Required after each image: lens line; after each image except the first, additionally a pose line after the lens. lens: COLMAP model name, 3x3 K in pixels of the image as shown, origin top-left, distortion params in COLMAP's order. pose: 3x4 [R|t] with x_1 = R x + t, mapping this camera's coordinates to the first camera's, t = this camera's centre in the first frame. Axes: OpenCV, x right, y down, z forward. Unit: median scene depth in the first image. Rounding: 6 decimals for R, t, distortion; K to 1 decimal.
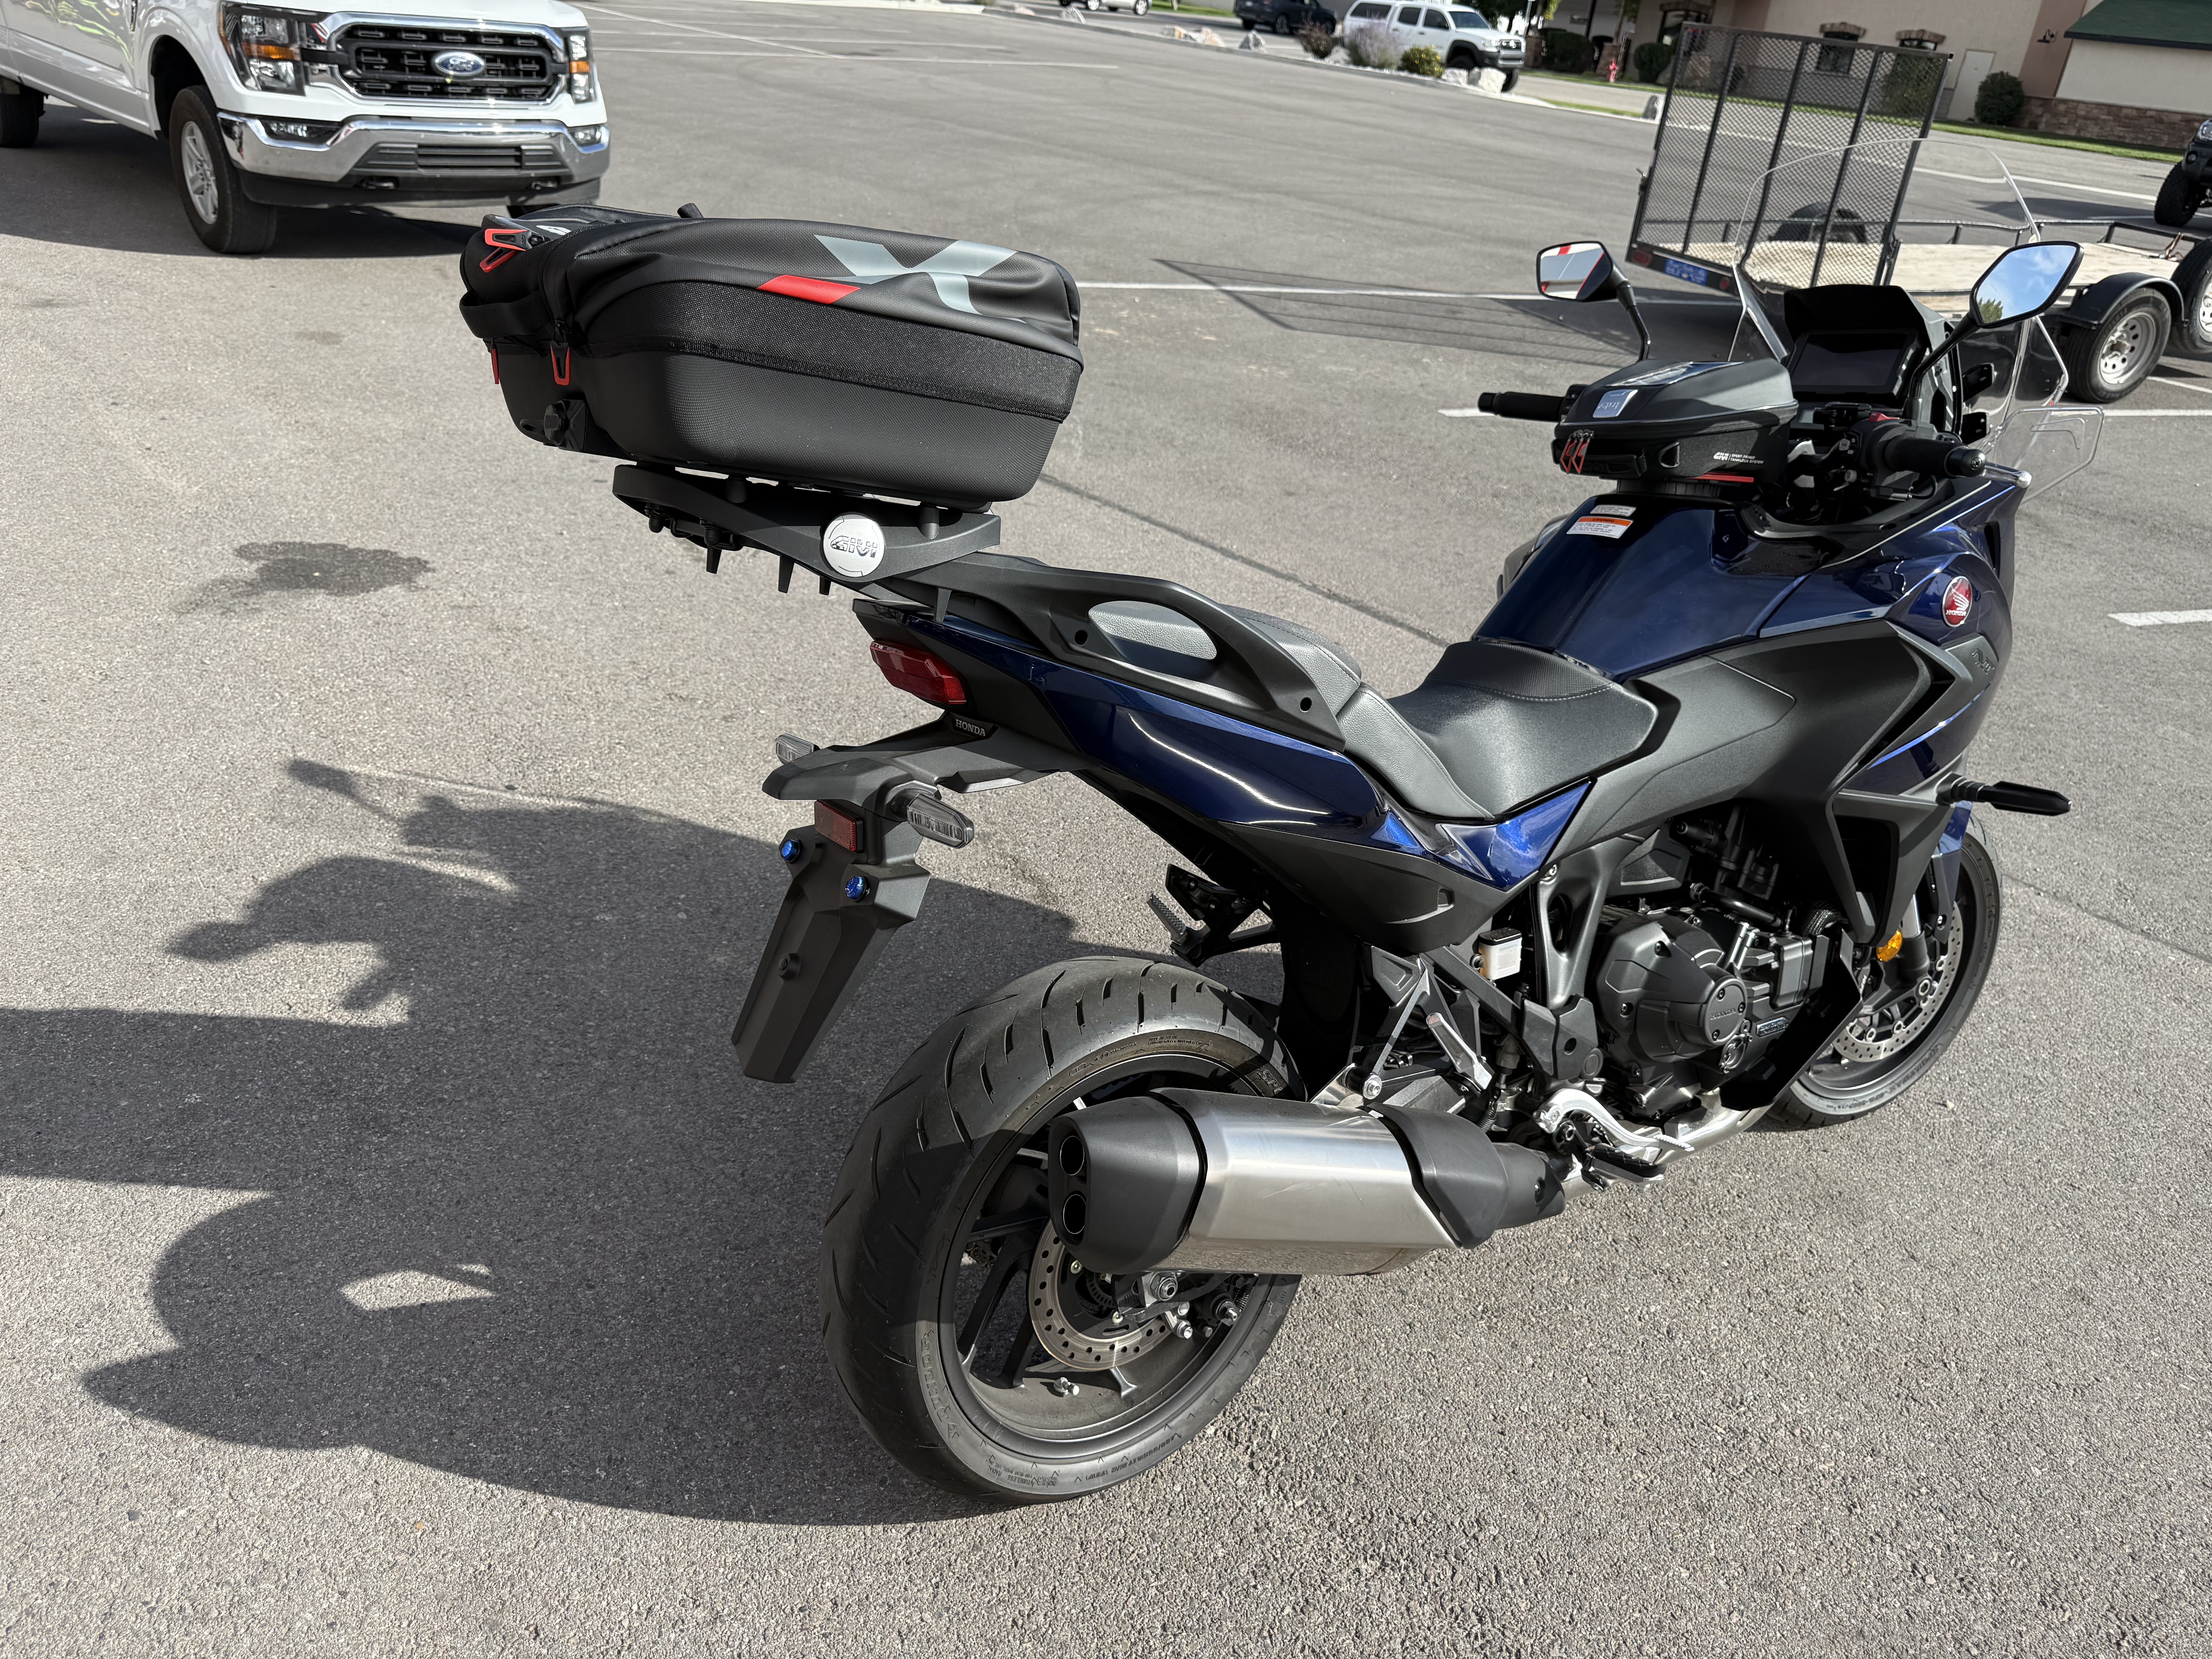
lens RADIAL K [[1573.2, 0, 1113.7], [0, 1573.2, 837.3], [0, 0, 1]] dist [0.020756, -0.032219]
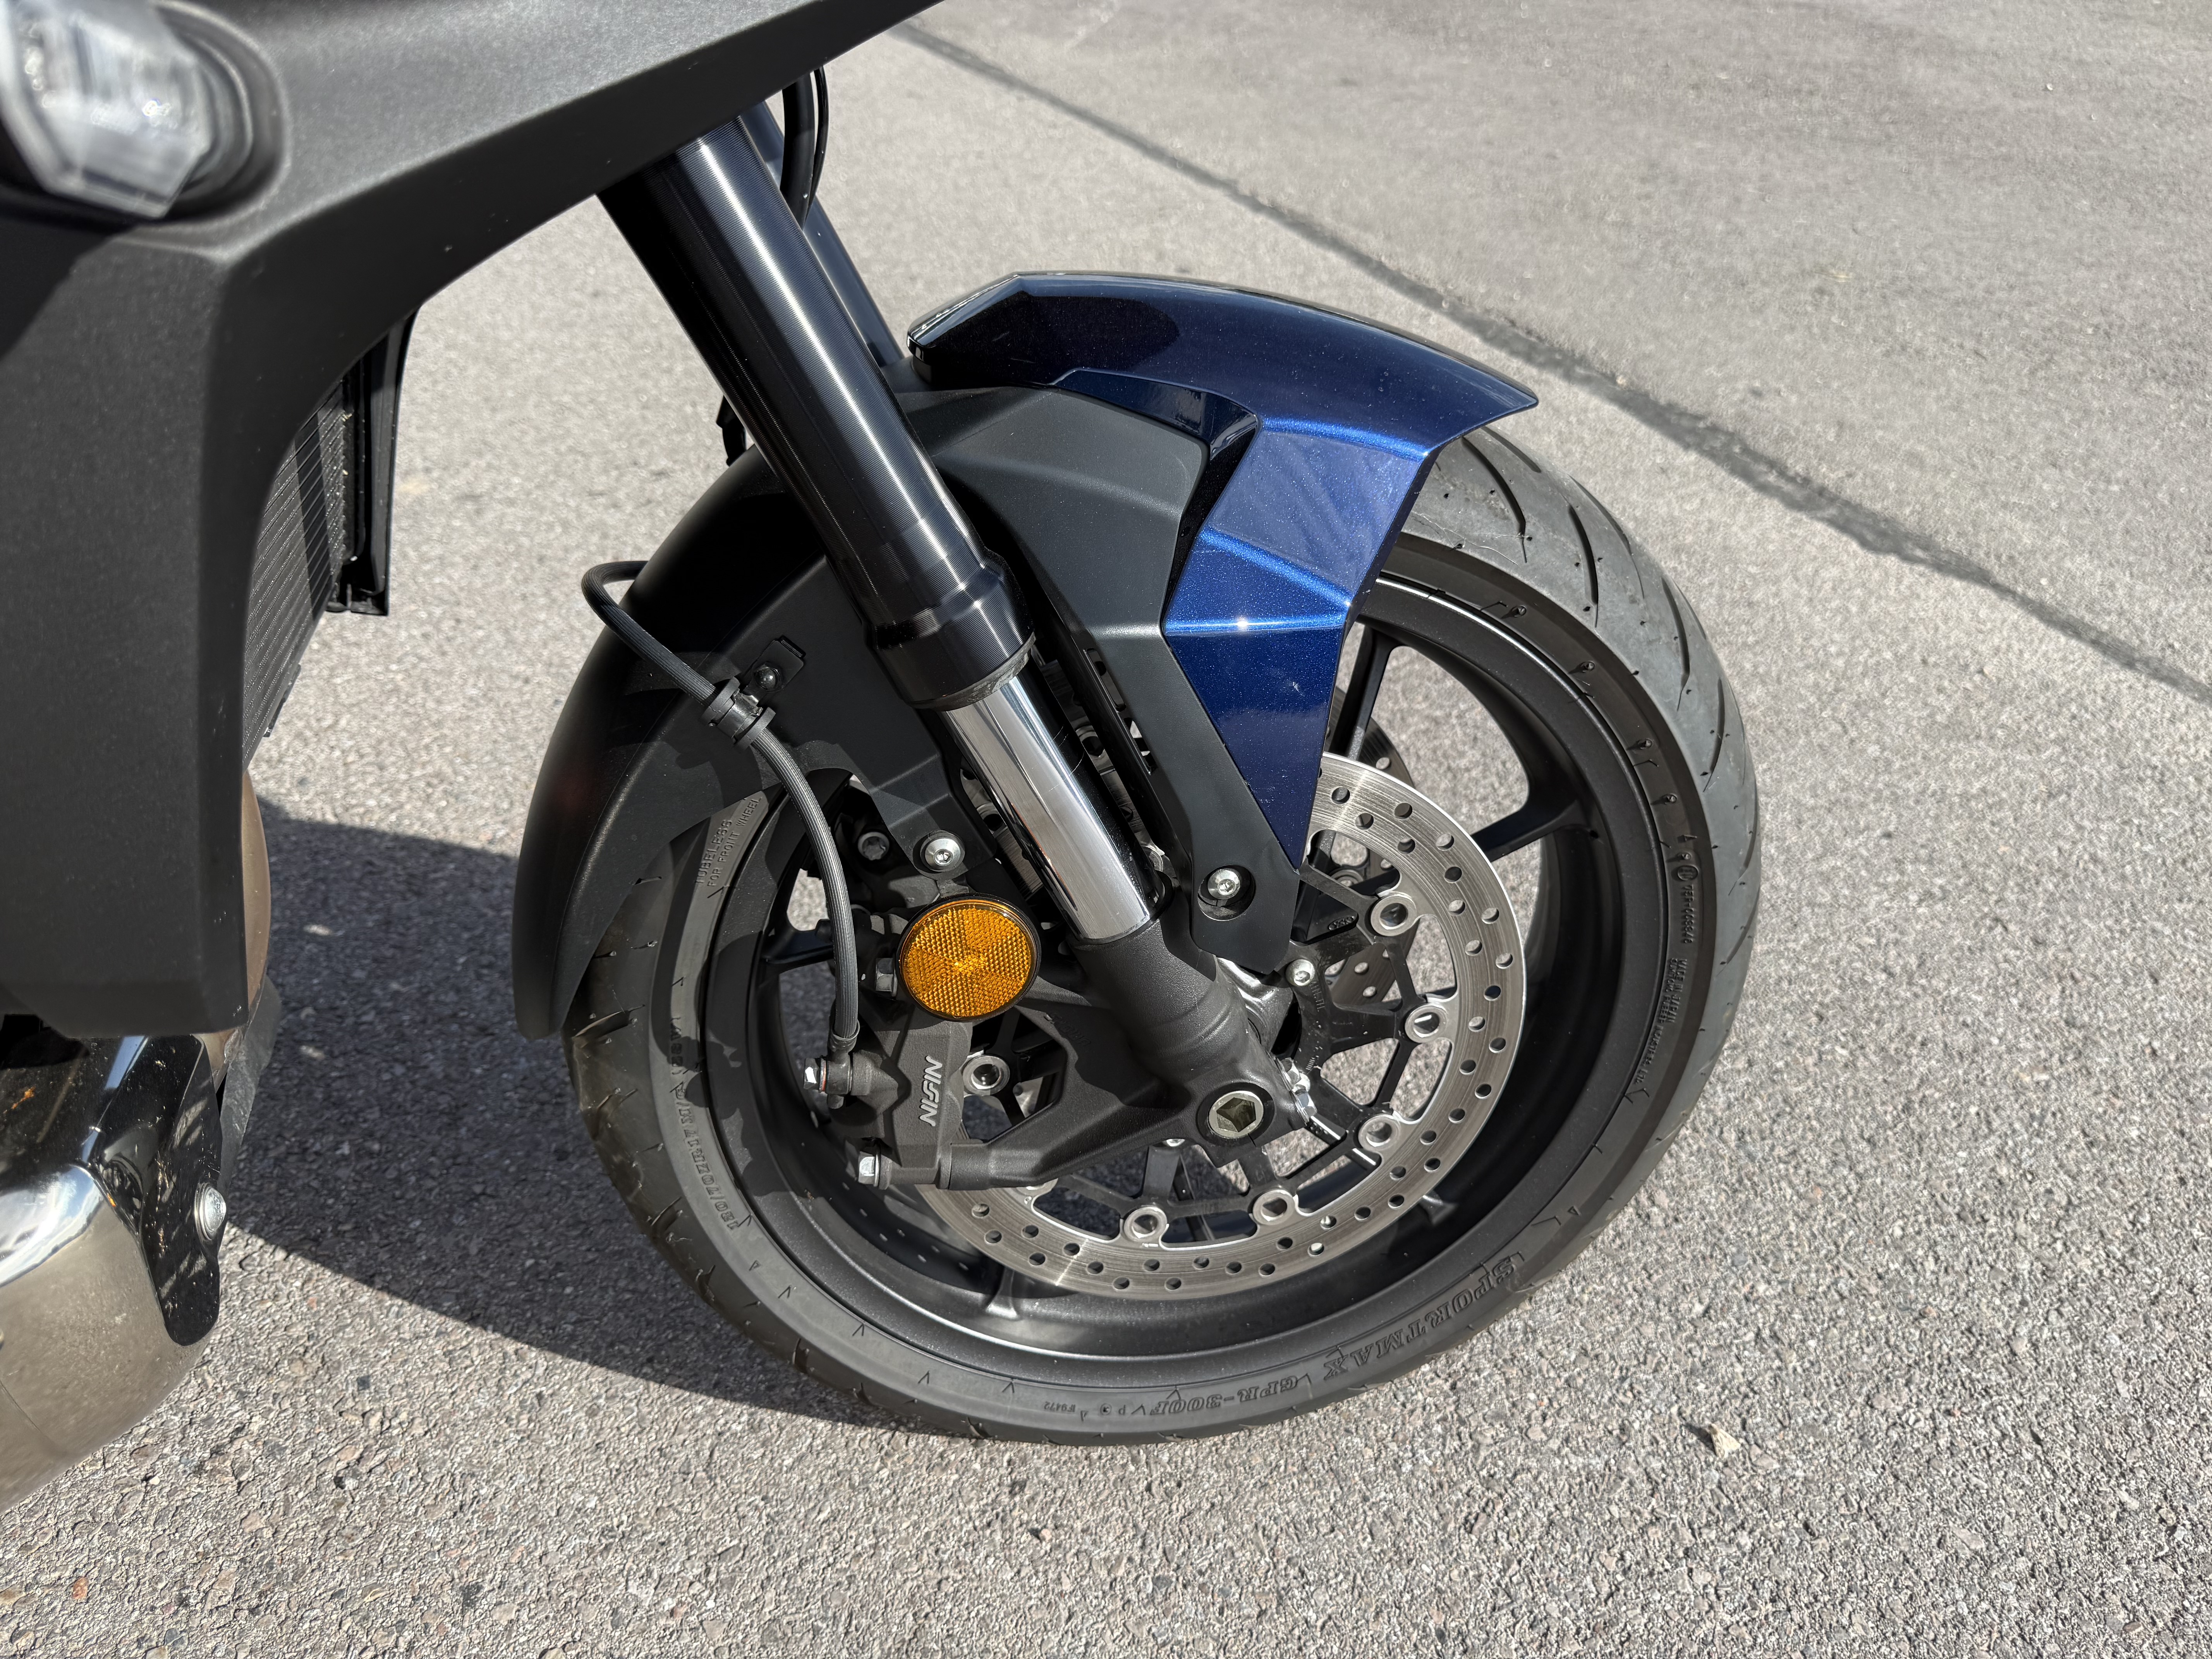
lens RADIAL K [[1594.2, 0, 1129.7], [0, 1594.2, 829.6], [0, 0, 1]] dist [-0.004396, -0.008225]
pose [[0.957496, 0.090203, -0.273979, 0.194520], [-0.054706, 0.989395, 0.134556, 0.003226], [0.283211, -0.113848, 0.952276, 0.251779]]
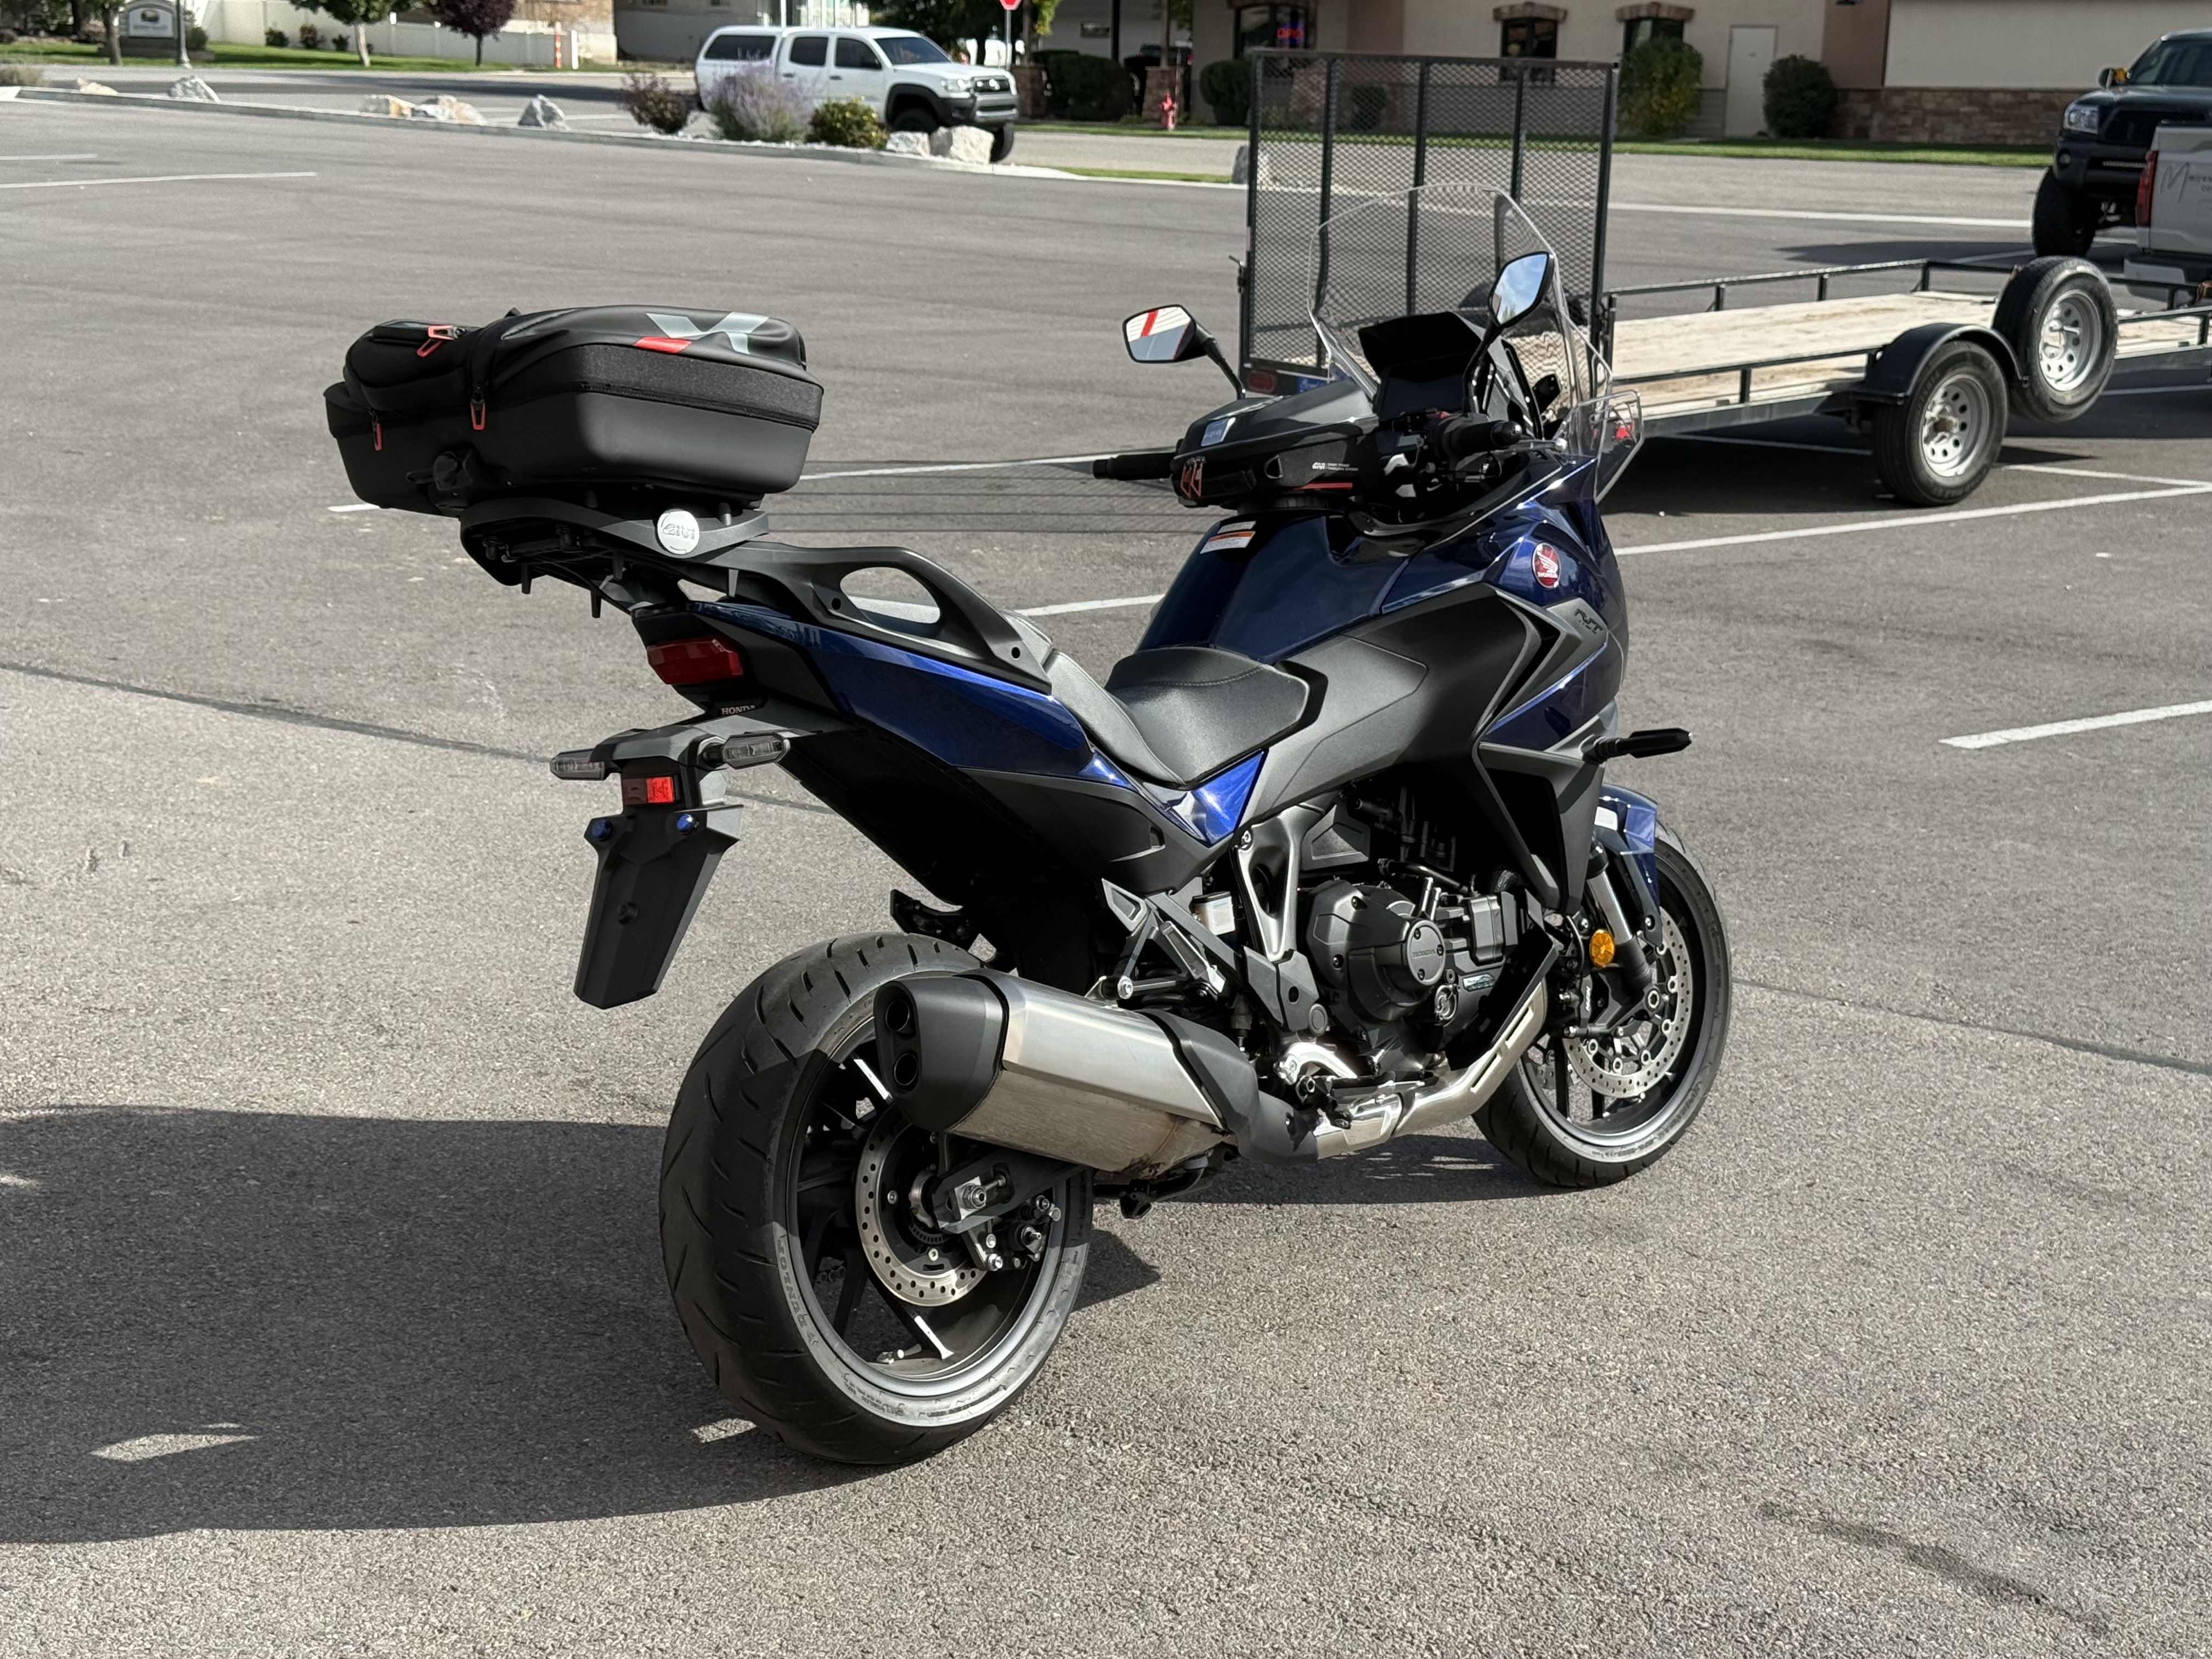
lens RADIAL K [[3180.3, 0, 1106.0], [0, 3180.3, 829.5], [0, 0, 1]] dist [0.186353, -0.390350]
pose [[0.963960, -0.130534, 0.231824, -0.082204], [0.182450, 0.958531, -0.218930, 0.123207], [-0.193632, 0.253336, 0.947801, -0.271675]]
